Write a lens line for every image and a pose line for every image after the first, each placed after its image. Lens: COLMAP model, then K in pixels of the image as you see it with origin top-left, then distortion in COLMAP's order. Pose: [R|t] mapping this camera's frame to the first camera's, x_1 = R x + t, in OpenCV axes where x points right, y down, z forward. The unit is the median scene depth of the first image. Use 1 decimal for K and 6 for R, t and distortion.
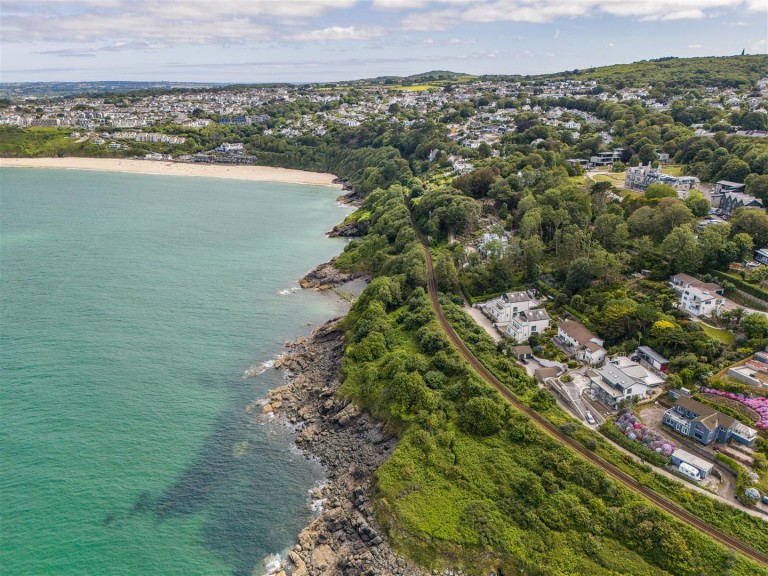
lens RADIAL K [[561.7, 0, 384.0], [0, 561.7, 288.0], [0, 0, 1]] dist [0.070555, -0.060275]
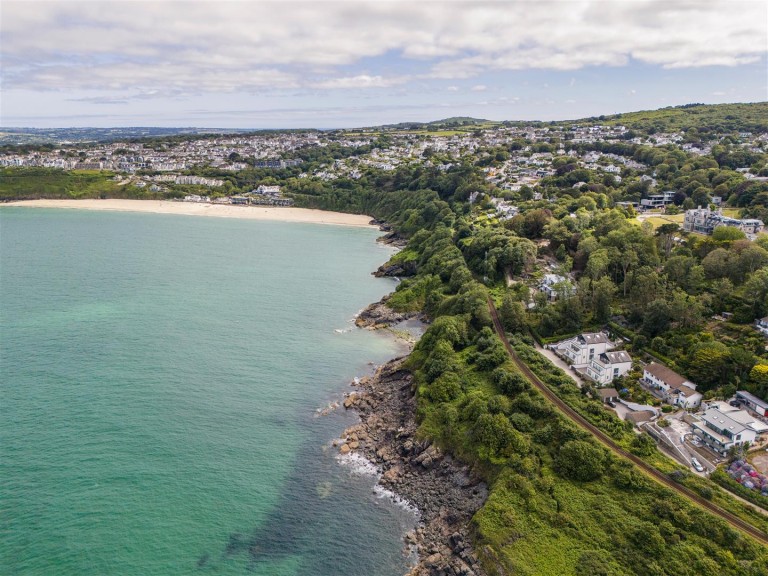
lens RADIAL K [[561.7, 0, 384.0], [0, 561.7, 288.0], [0, 0, 1]] dist [0.070555, -0.060275]
pose [[0.999555, 0.008510, -0.028578, -0.068155], [-0.010555, 0.997336, -0.072178, 0.002220], [0.027887, 0.072448, 0.996982, -0.002578]]
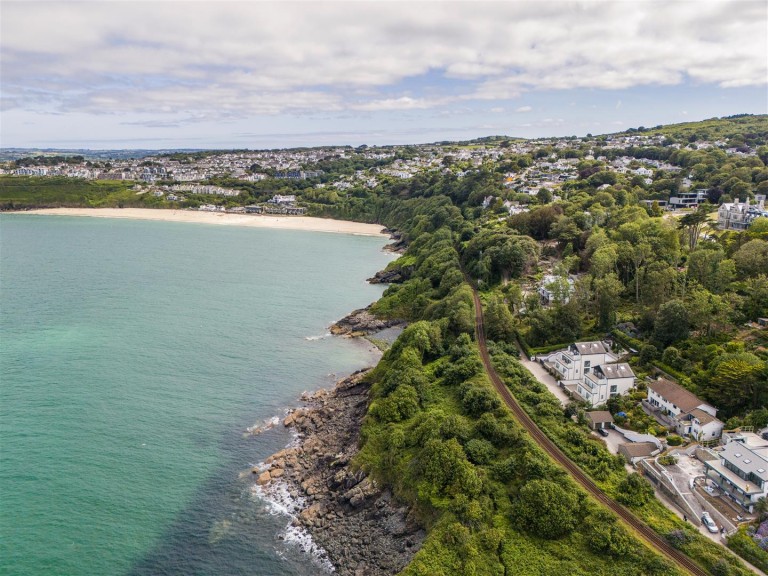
lens RADIAL K [[561.7, 0, 384.0], [0, 561.7, 288.0], [0, 0, 1]] dist [0.070555, -0.060275]
pose [[0.994954, 0.024573, -0.097274, 0.018256], [-0.035077, 0.993554, -0.107792, 0.018640], [0.093998, 0.110661, 0.989403, 0.124542]]
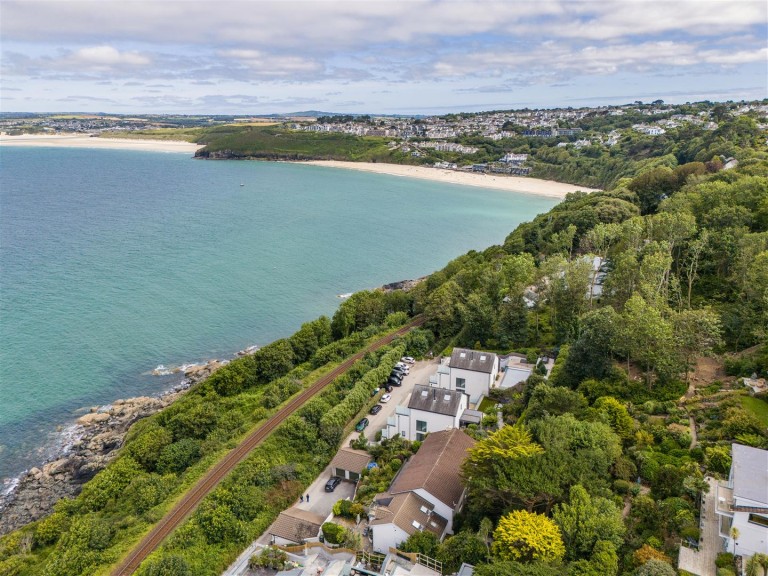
lens RADIAL K [[561.7, 0, 384.0], [0, 561.7, 288.0], [0, 0, 1]] dist [0.070555, -0.060275]
pose [[0.798758, 0.177713, -0.574808, 0.303836], [-0.207522, 0.978130, 0.014033, -0.025390], [0.564730, 0.108076, 0.818168, 0.360578]]
